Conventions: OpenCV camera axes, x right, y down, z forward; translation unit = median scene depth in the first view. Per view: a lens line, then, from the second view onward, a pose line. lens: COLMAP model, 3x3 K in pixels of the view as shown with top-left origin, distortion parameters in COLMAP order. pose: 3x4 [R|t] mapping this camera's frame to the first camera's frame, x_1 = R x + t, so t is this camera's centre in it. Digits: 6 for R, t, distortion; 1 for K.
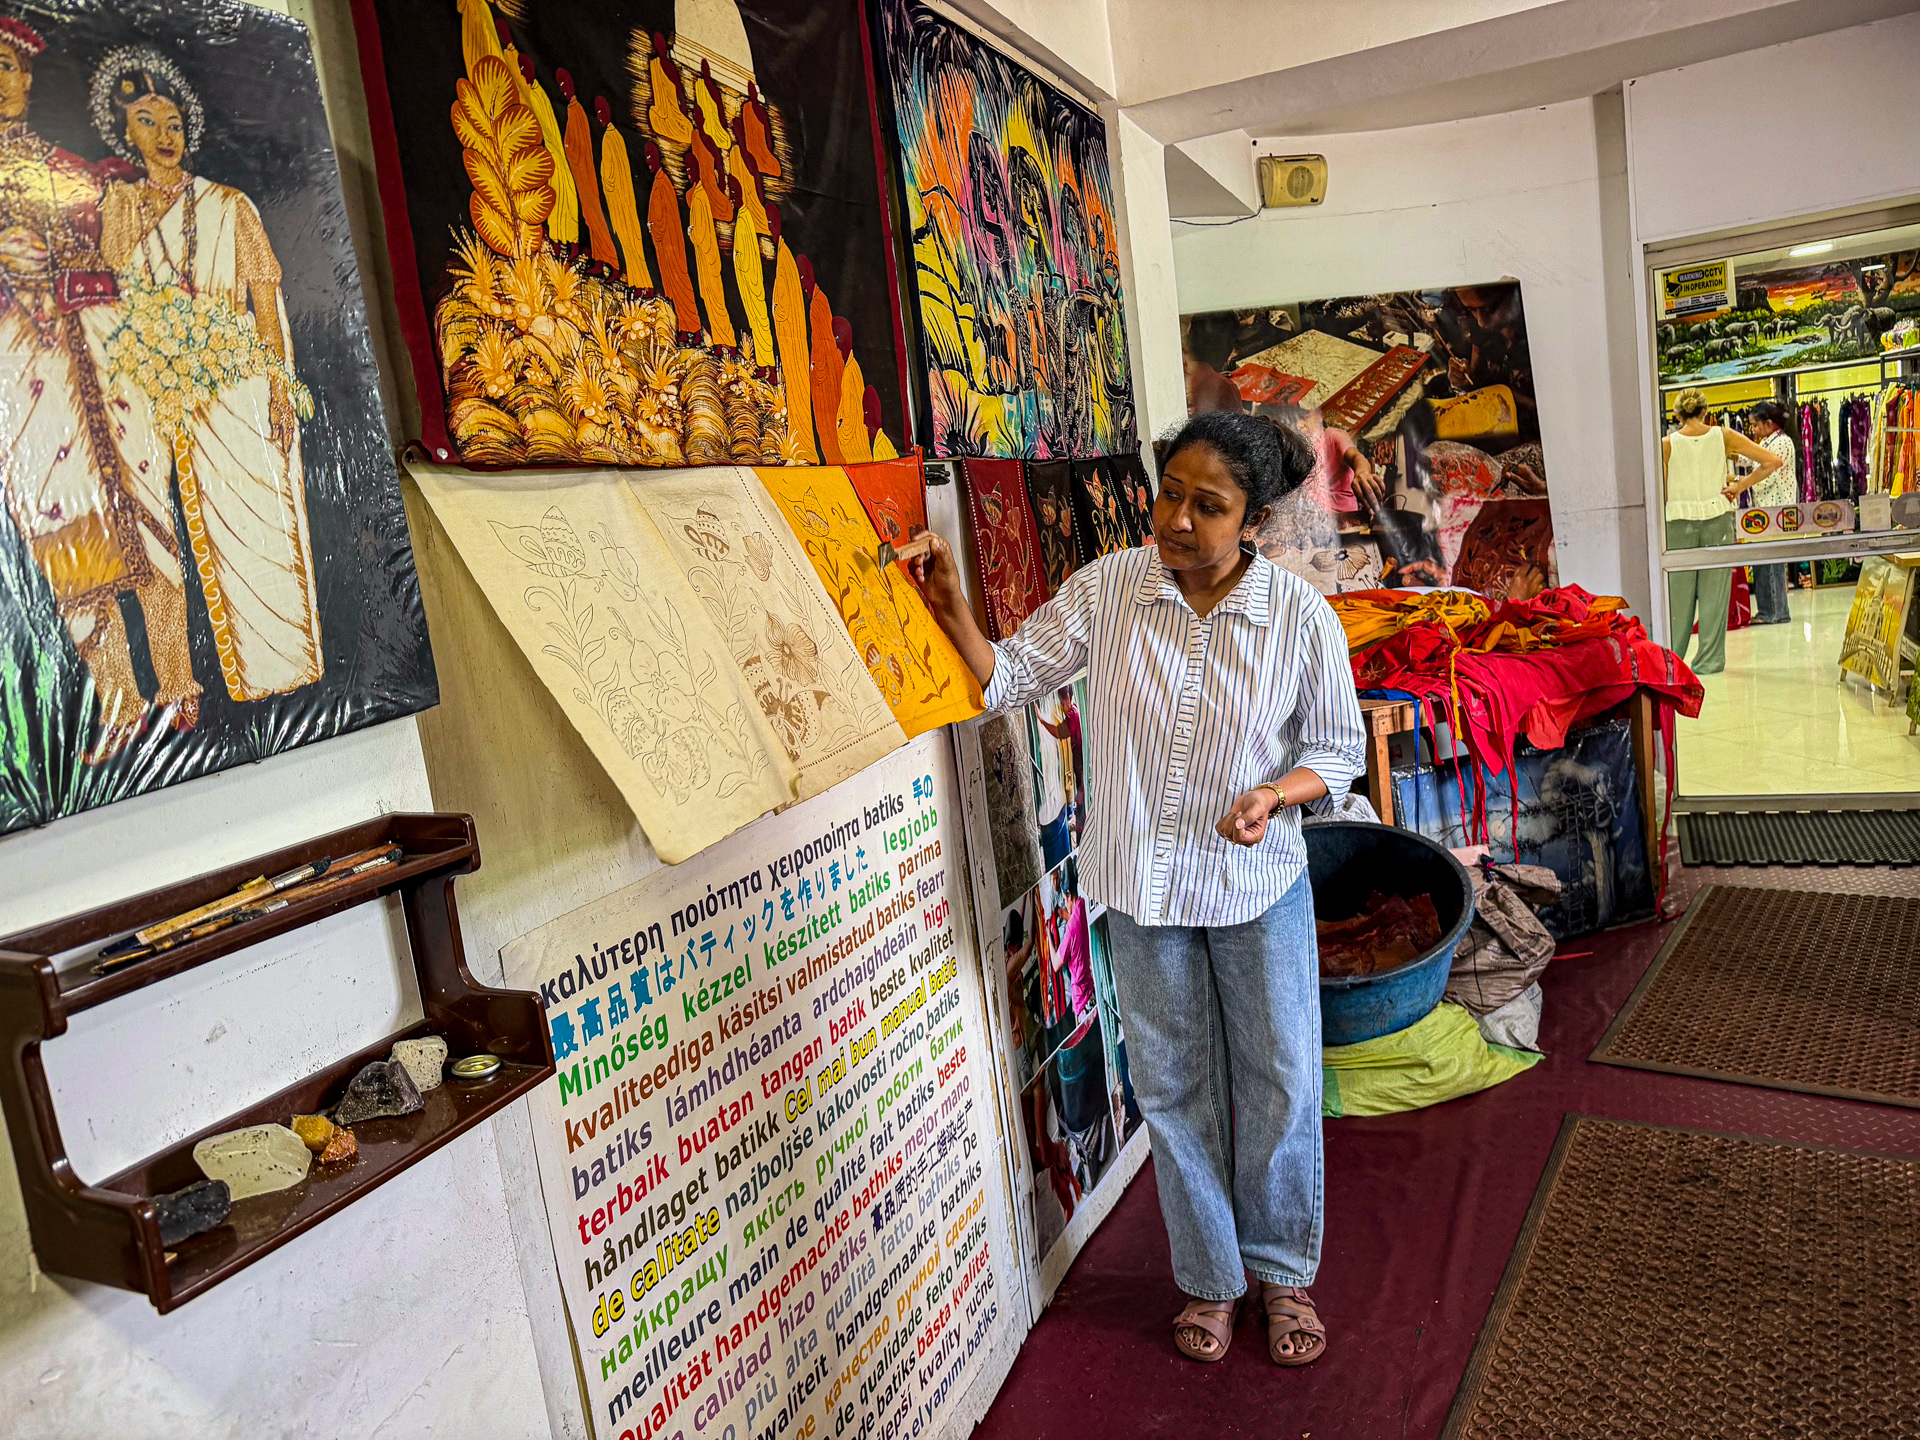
lens RADIAL K [[1367.1, 0, 958.6], [0, 1367.1, 706.1], [0, 0, 1]] dist [0.004792, -0.020156]
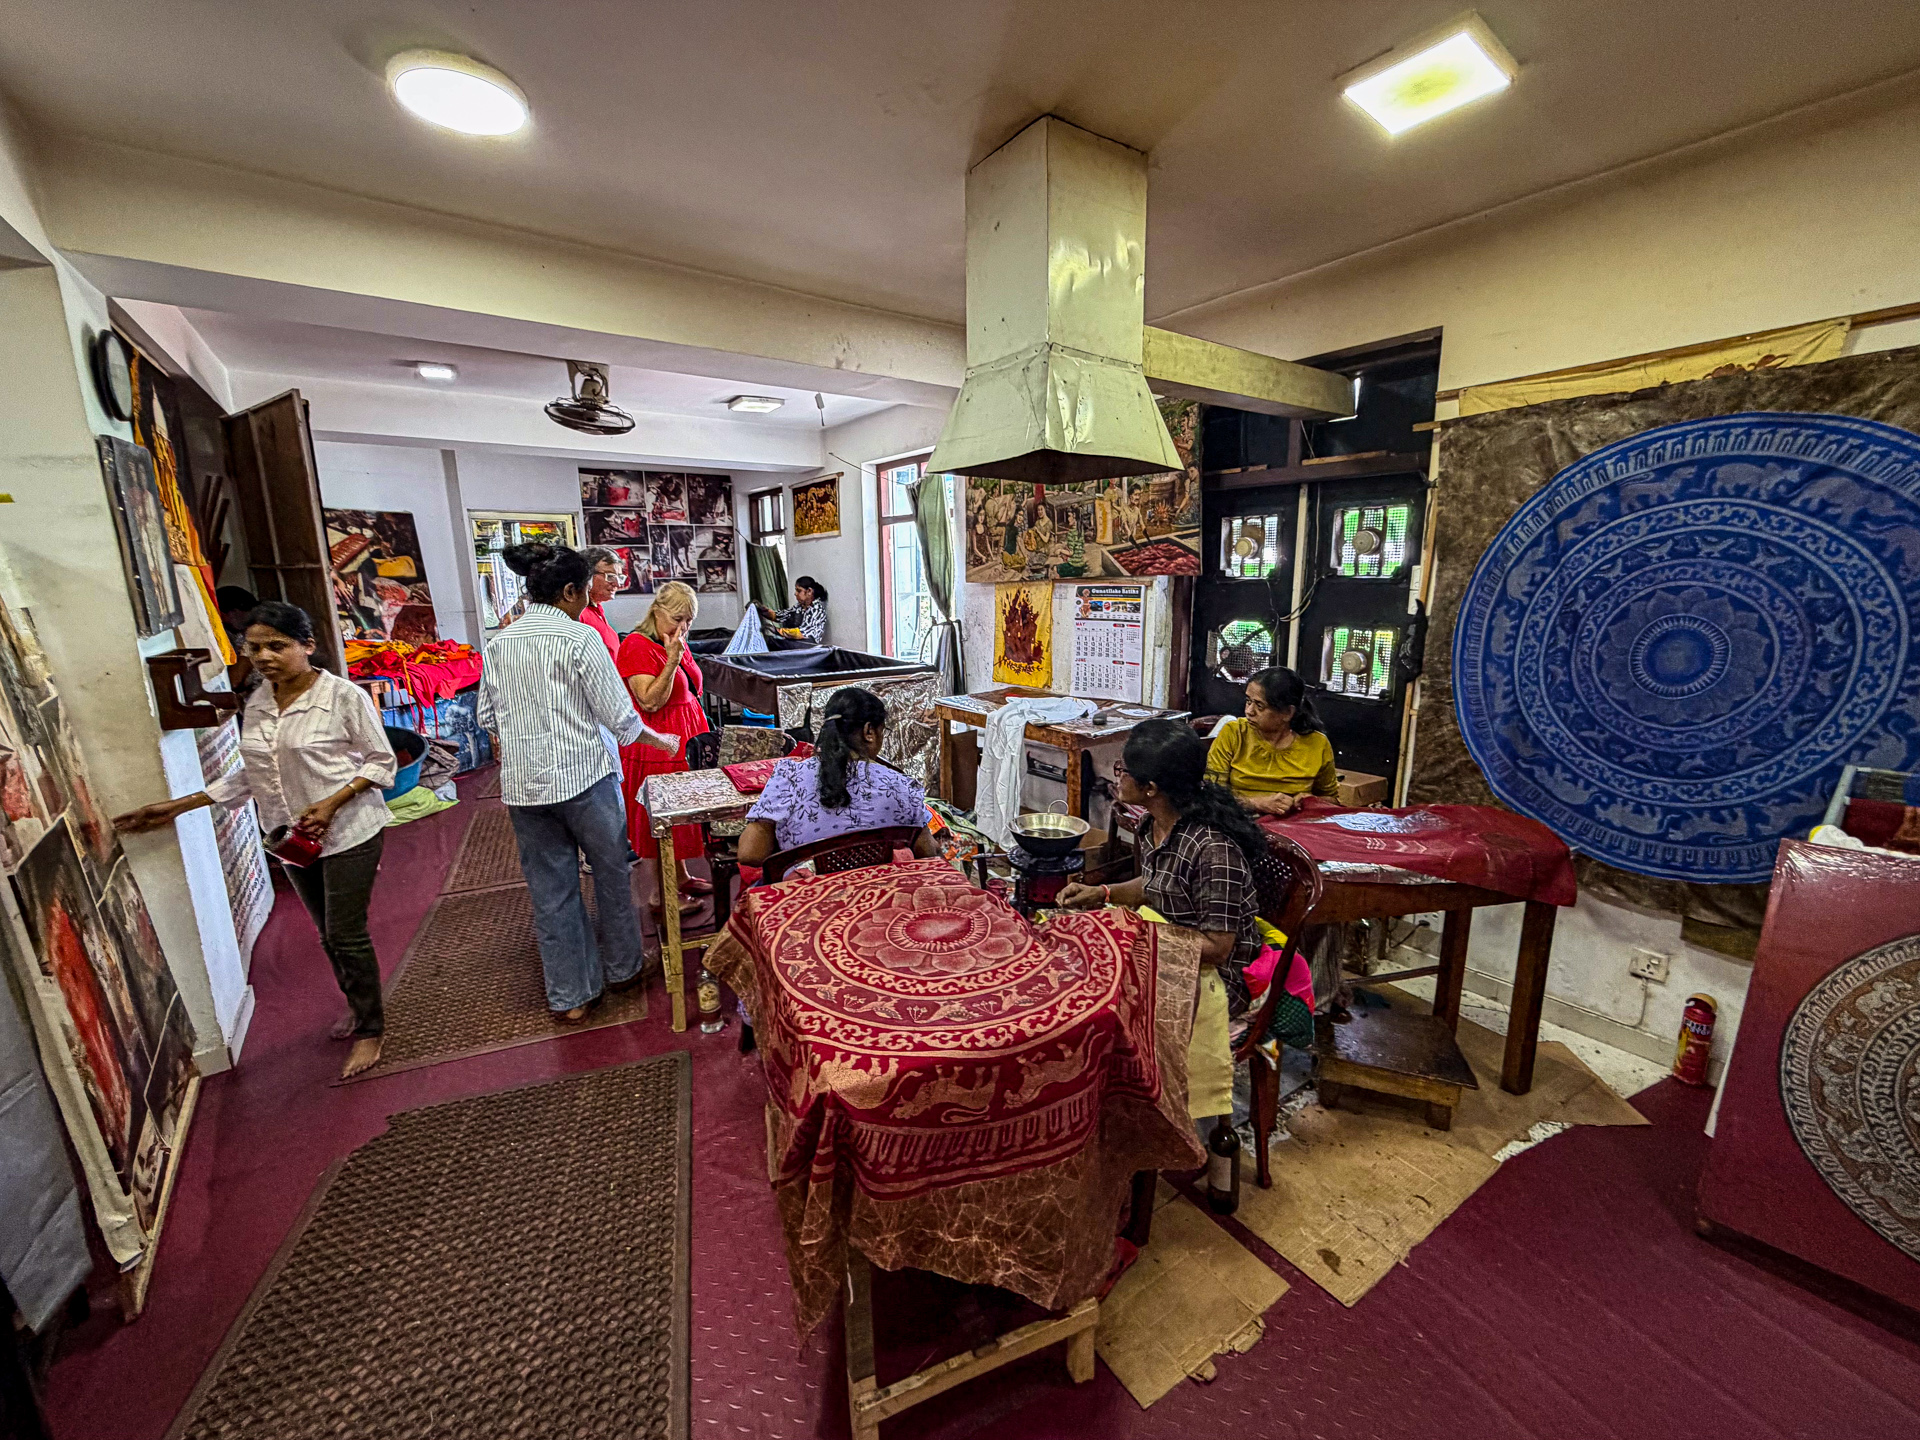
lens RADIAL K [[806.0, 0, 979.3], [0, 806.0, 735.4], [0, 0, 1]] dist [-0.000192, -0.000541]
pose [[0.508250, -0.057056, 0.859317, -0.318727], [0.070210, 0.997227, 0.024687, 0.110165], [-0.858343, 0.047785, 0.510847, -0.552588]]
